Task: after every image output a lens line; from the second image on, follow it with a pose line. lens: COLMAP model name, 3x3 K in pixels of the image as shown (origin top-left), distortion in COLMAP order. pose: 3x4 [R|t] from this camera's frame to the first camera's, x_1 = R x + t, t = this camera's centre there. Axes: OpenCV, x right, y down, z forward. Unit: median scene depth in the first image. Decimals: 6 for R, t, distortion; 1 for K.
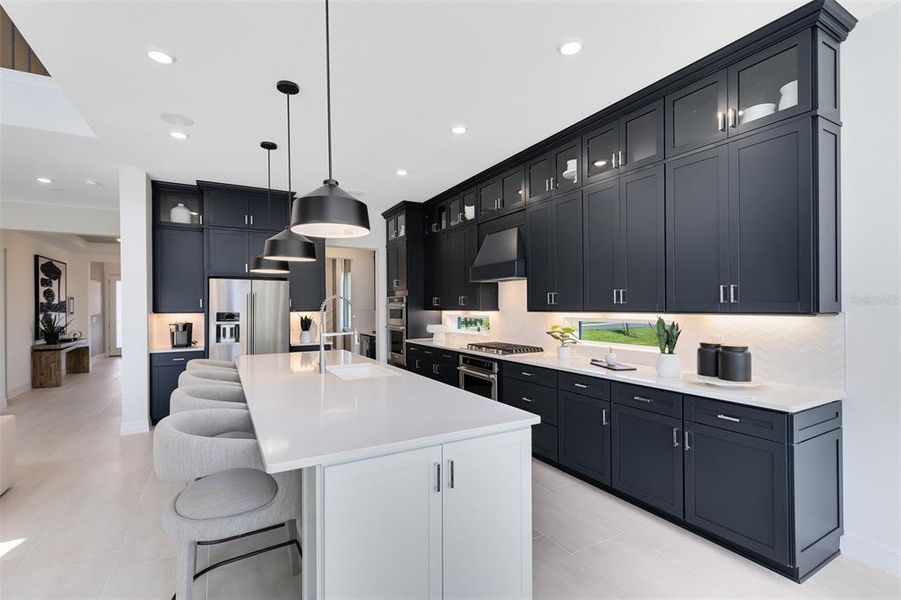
lens RADIAL K [[408.4, 0, 446.2], [0, 408.4, 298.5], [0, 0, 1]] dist [-0.000728, -0.000839]
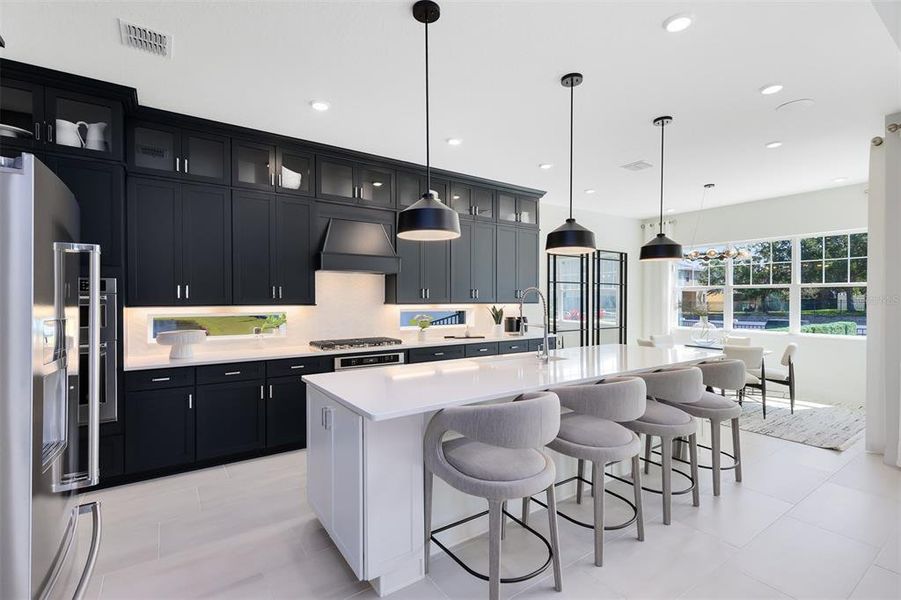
lens RADIAL K [[408.4, 0, 449.5], [0, 408.4, 298.9], [0, 0, 1]] dist [-0.000728, -0.000839]
pose [[-0.084366, 0.011886, 0.996364, -0.916763], [-0.010602, 0.999862, -0.012825, 0.028811], [-0.996378, -0.011646, -0.084229, 0.934370]]
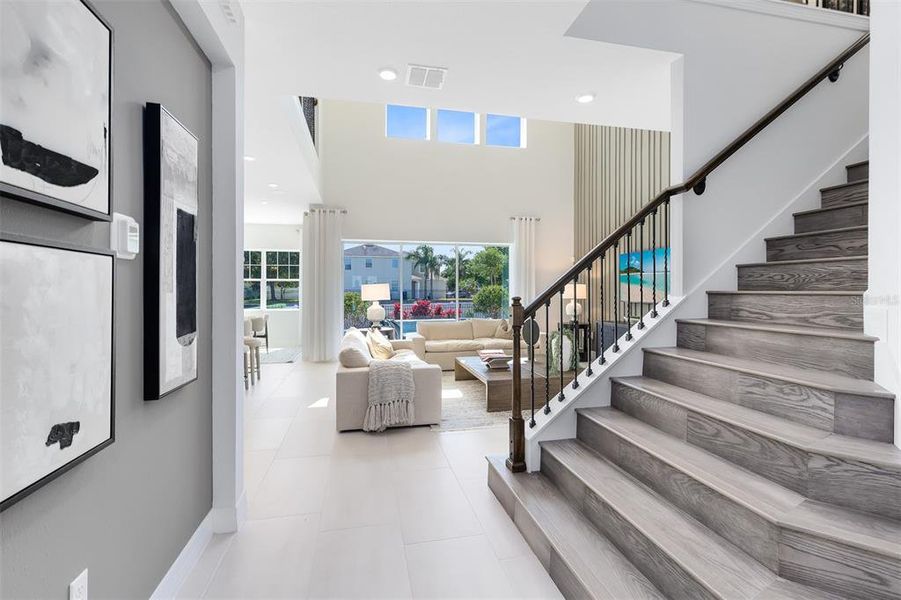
lens RADIAL K [[408.4, 0, 453.3], [0, 408.4, 292.3], [0, 0, 1]] dist [-0.000728, -0.000839]
pose [[-0.957950, 0.004877, 0.286894, -1.175322], [0.000199, 0.999867, -0.016330, 0.051541], [-0.286936, -0.015586, -0.957823, 1.344079]]
